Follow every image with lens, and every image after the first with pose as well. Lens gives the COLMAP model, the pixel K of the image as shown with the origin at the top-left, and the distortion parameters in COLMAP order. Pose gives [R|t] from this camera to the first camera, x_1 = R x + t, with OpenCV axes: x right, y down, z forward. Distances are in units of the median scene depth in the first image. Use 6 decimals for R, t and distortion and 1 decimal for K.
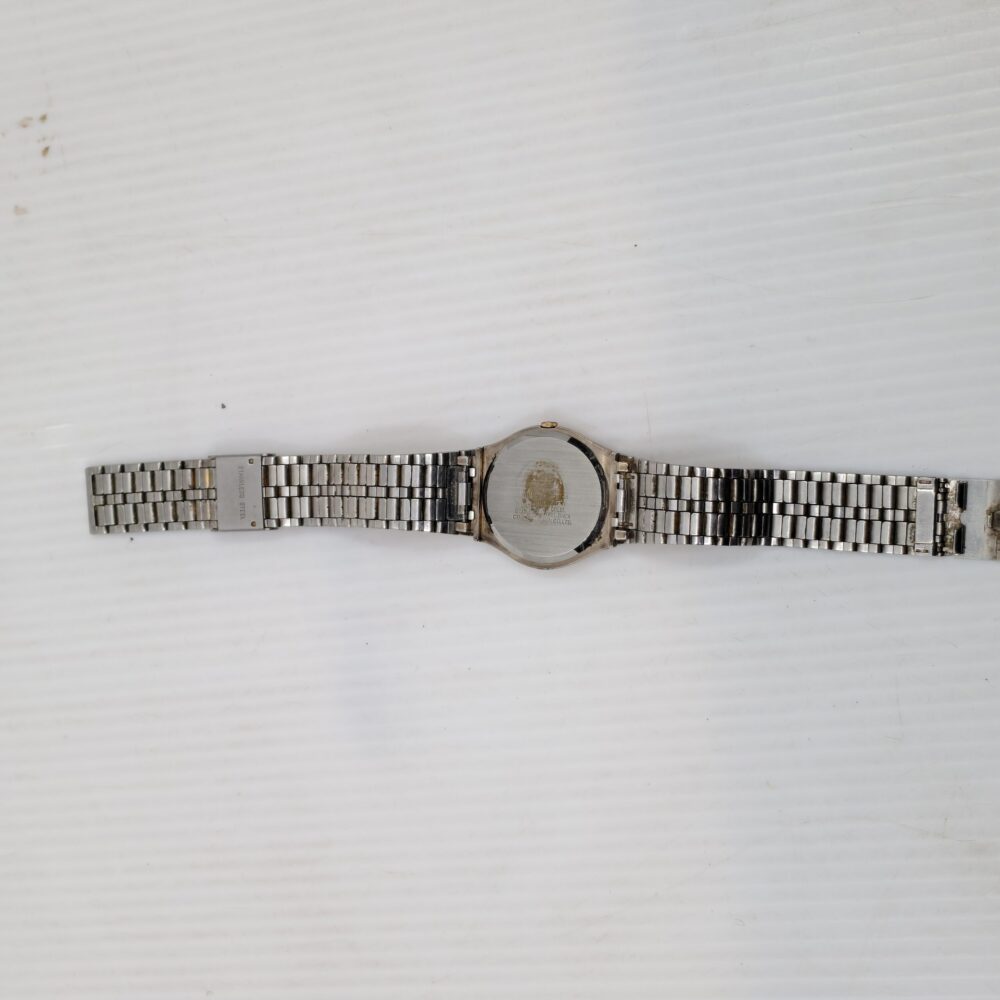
lens RADIAL K [[1660.3, 0, 500.0], [0, 1660.3, 500.0], [0, 0, 1]] dist [-0.004675, -0.164674]
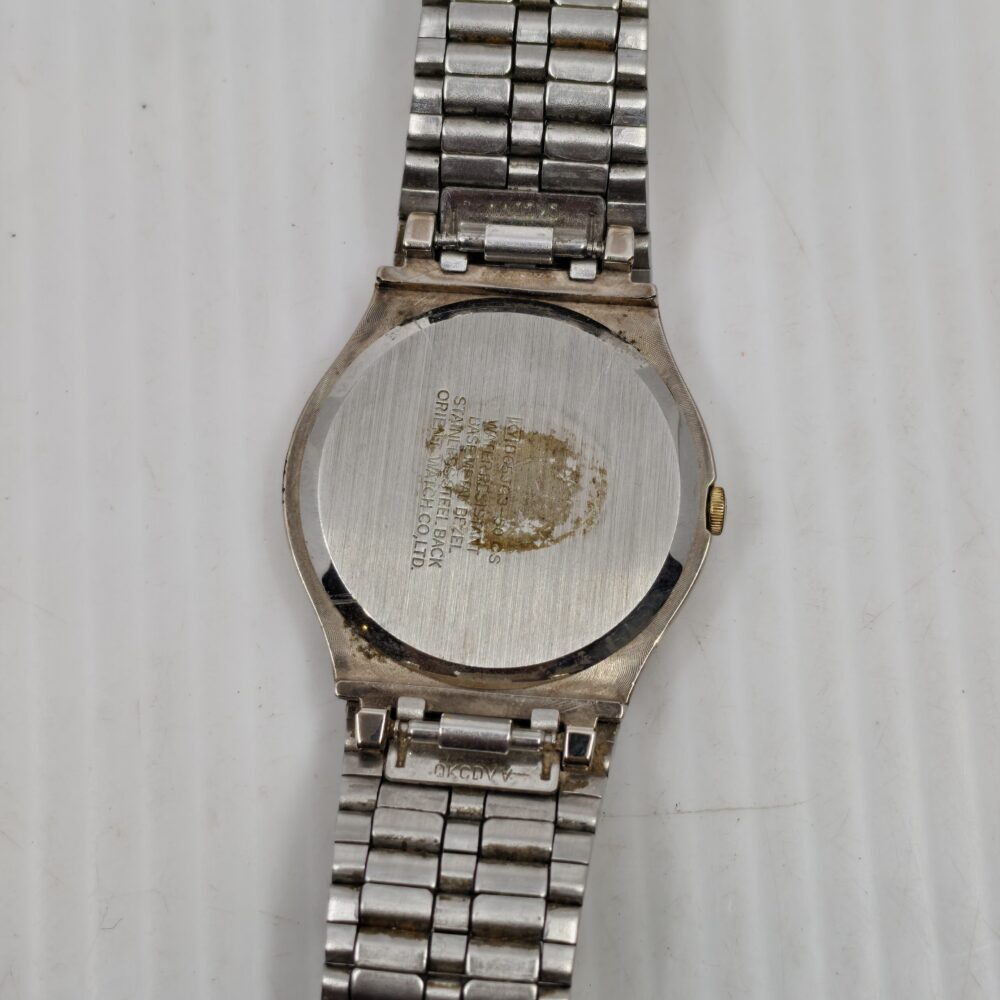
lens RADIAL K [[1660.3, 0, 500.0], [0, 1660.3, 500.0], [0, 0, 1]] dist [-0.004675, -0.164674]
pose [[-0.038624, 0.987662, 0.151762, -0.021118], [-0.998781, -0.042828, 0.024530, -0.010202], [0.030727, -0.150629, 0.988113, 0.667844]]
